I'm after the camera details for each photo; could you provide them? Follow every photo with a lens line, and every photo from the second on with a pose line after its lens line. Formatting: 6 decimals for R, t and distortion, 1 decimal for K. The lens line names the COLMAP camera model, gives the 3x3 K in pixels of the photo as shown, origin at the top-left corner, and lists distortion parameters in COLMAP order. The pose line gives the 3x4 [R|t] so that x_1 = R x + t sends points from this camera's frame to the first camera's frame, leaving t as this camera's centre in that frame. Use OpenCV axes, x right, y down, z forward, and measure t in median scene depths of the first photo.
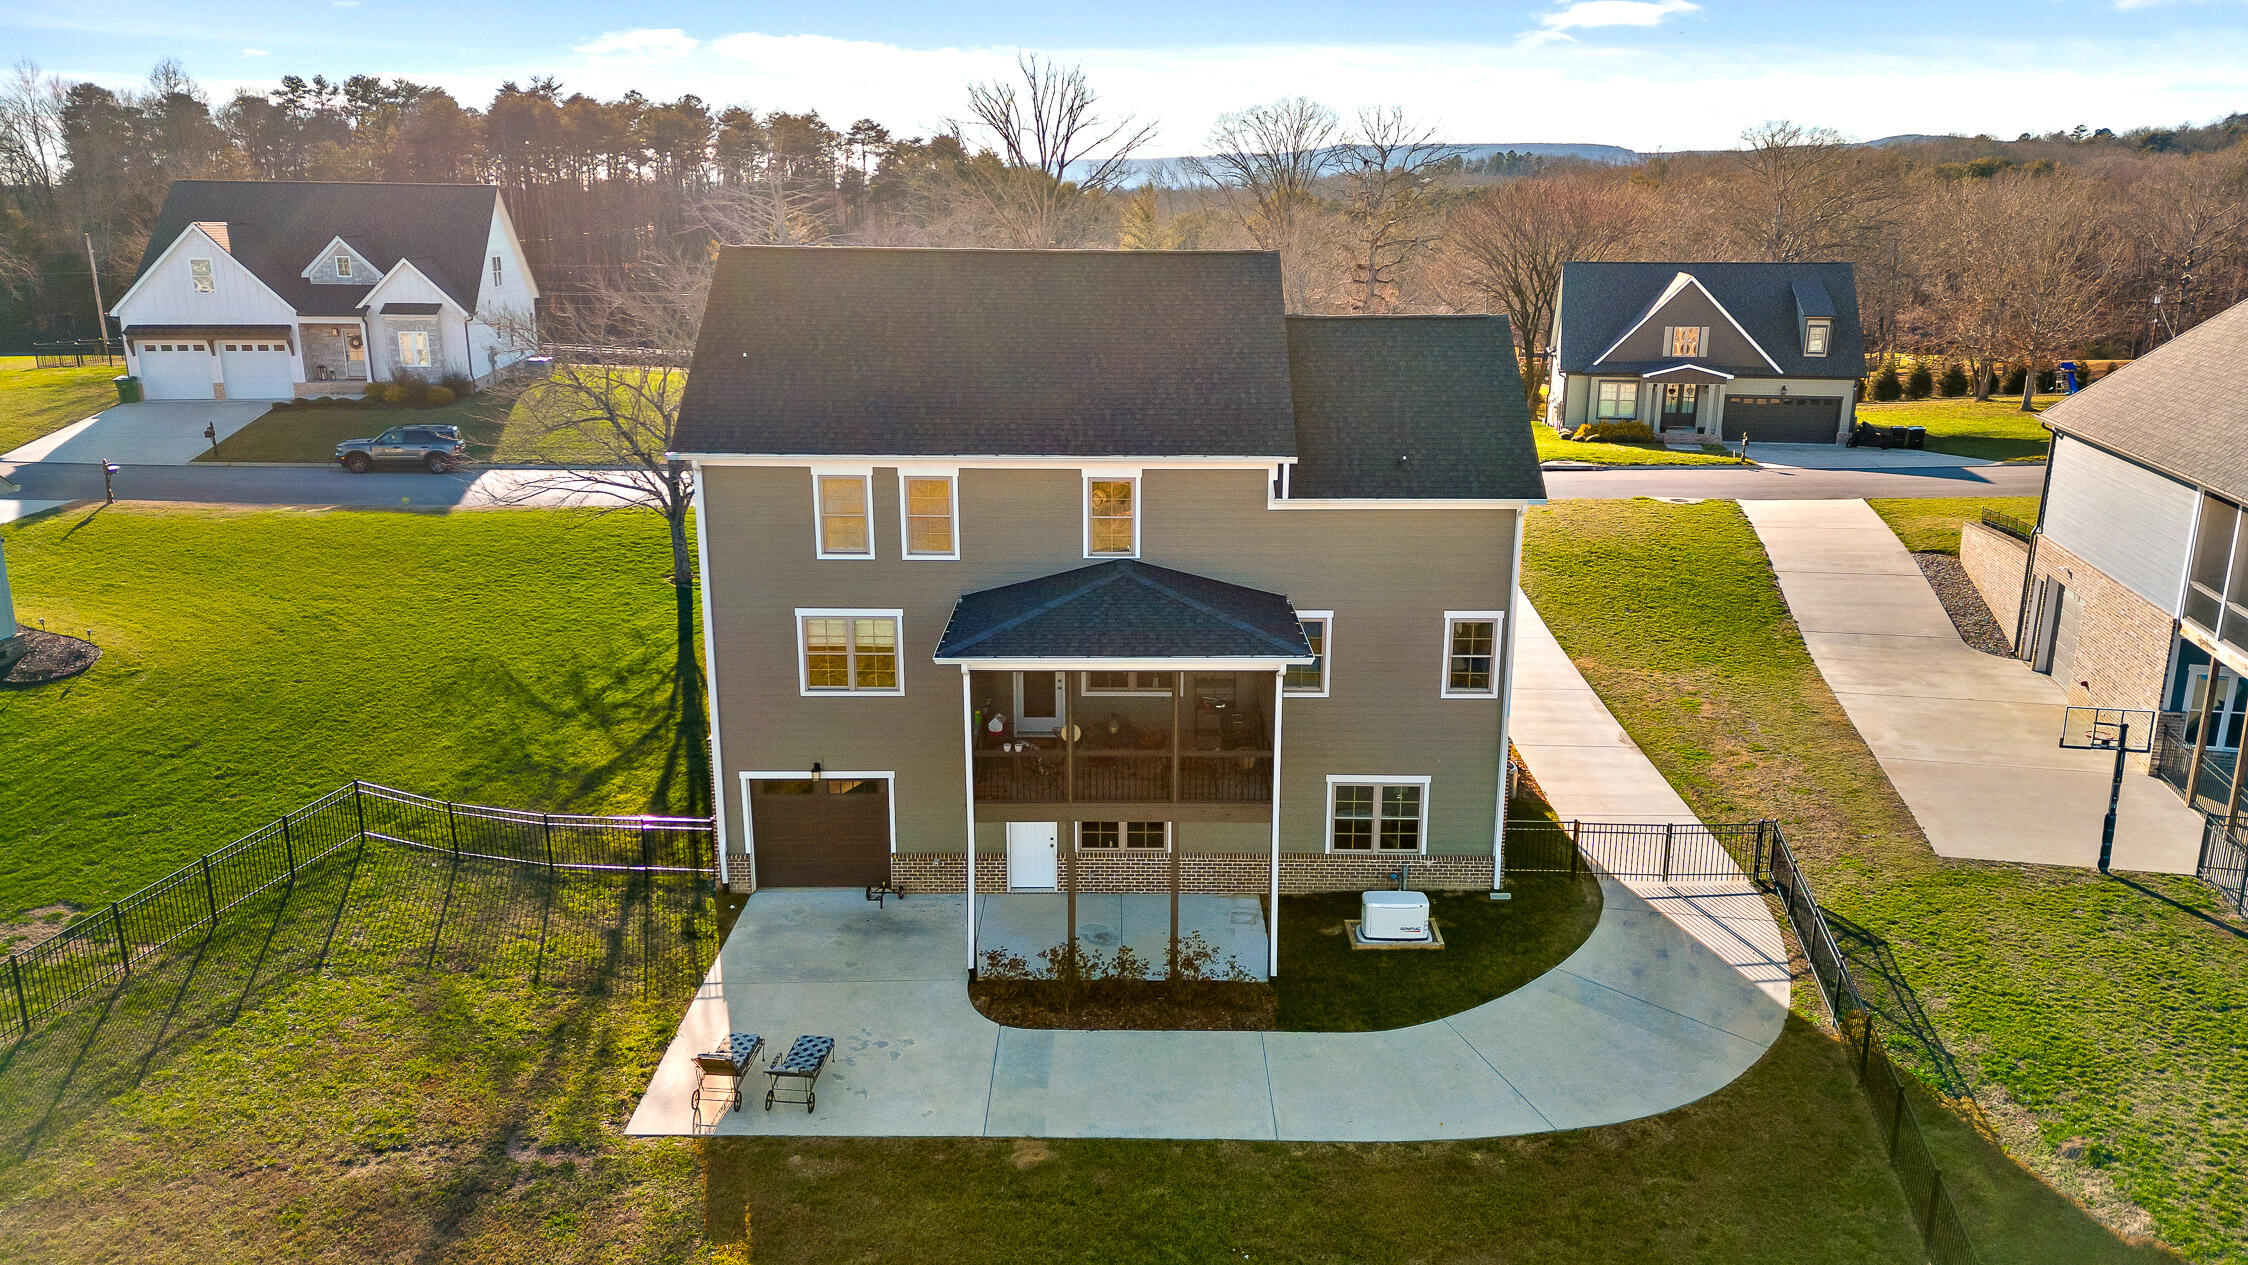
lens RADIAL K [[1560.8, 0, 1130.1], [0, 1560.8, 630.4], [0, 0, 1]] dist [0.099833, -0.088172]
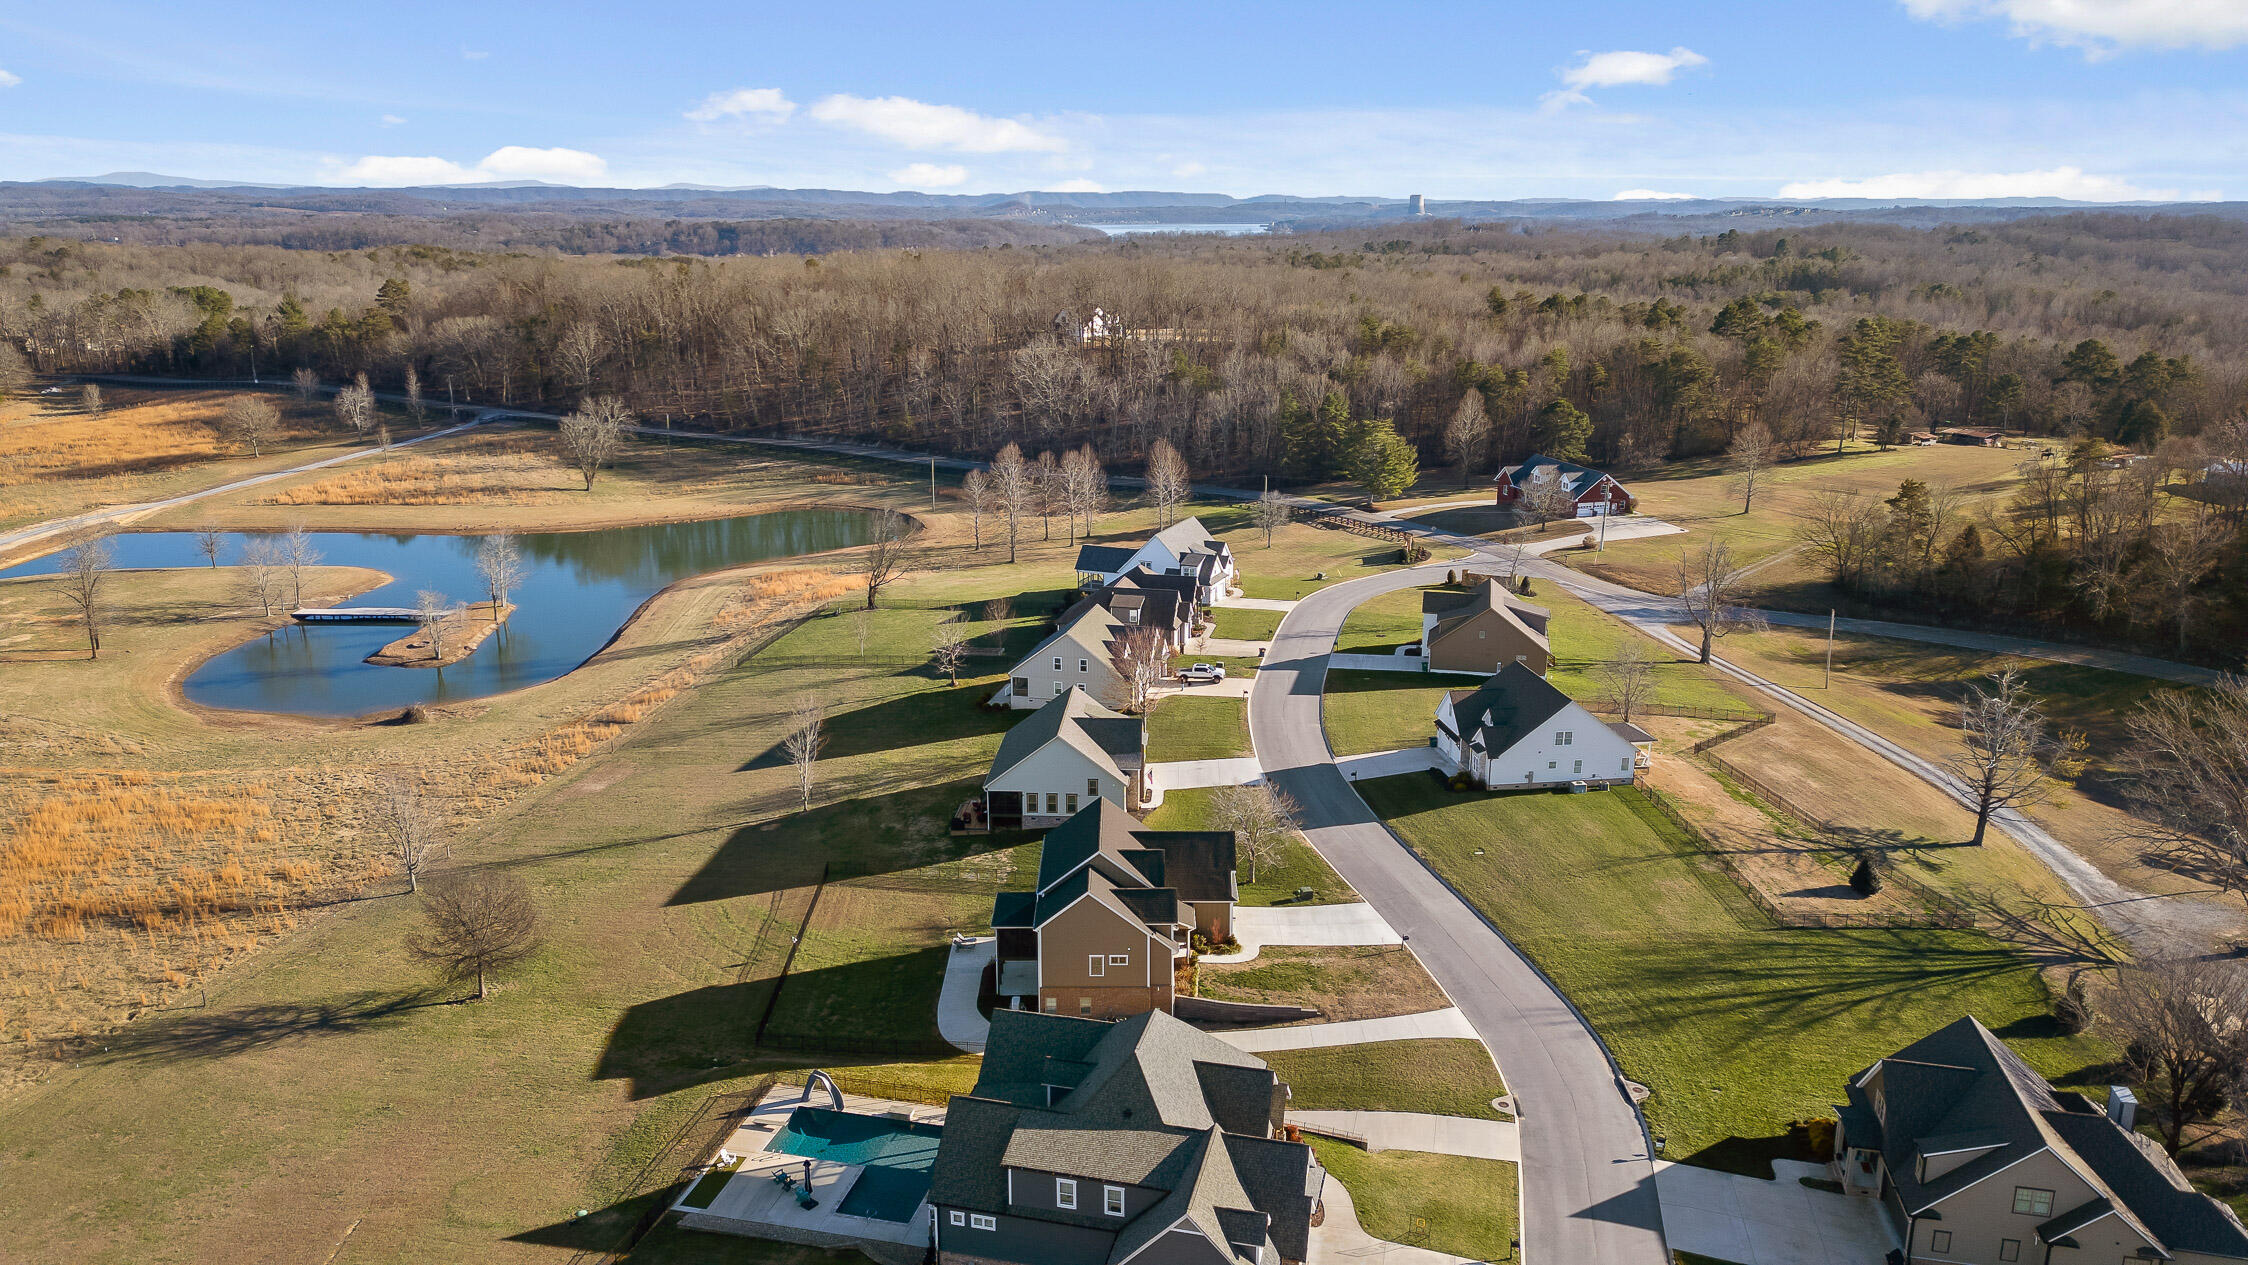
lens RADIAL K [[1560.8, 0, 1130.1], [0, 1560.8, 630.4], [0, 0, 1]] dist [0.099833, -0.088172]
pose [[-0.008876, 0.257205, -0.966316, 4.197992], [-0.255346, 0.933734, 0.250878, -1.989017], [0.966809, 0.248972, 0.057388, 0.865718]]
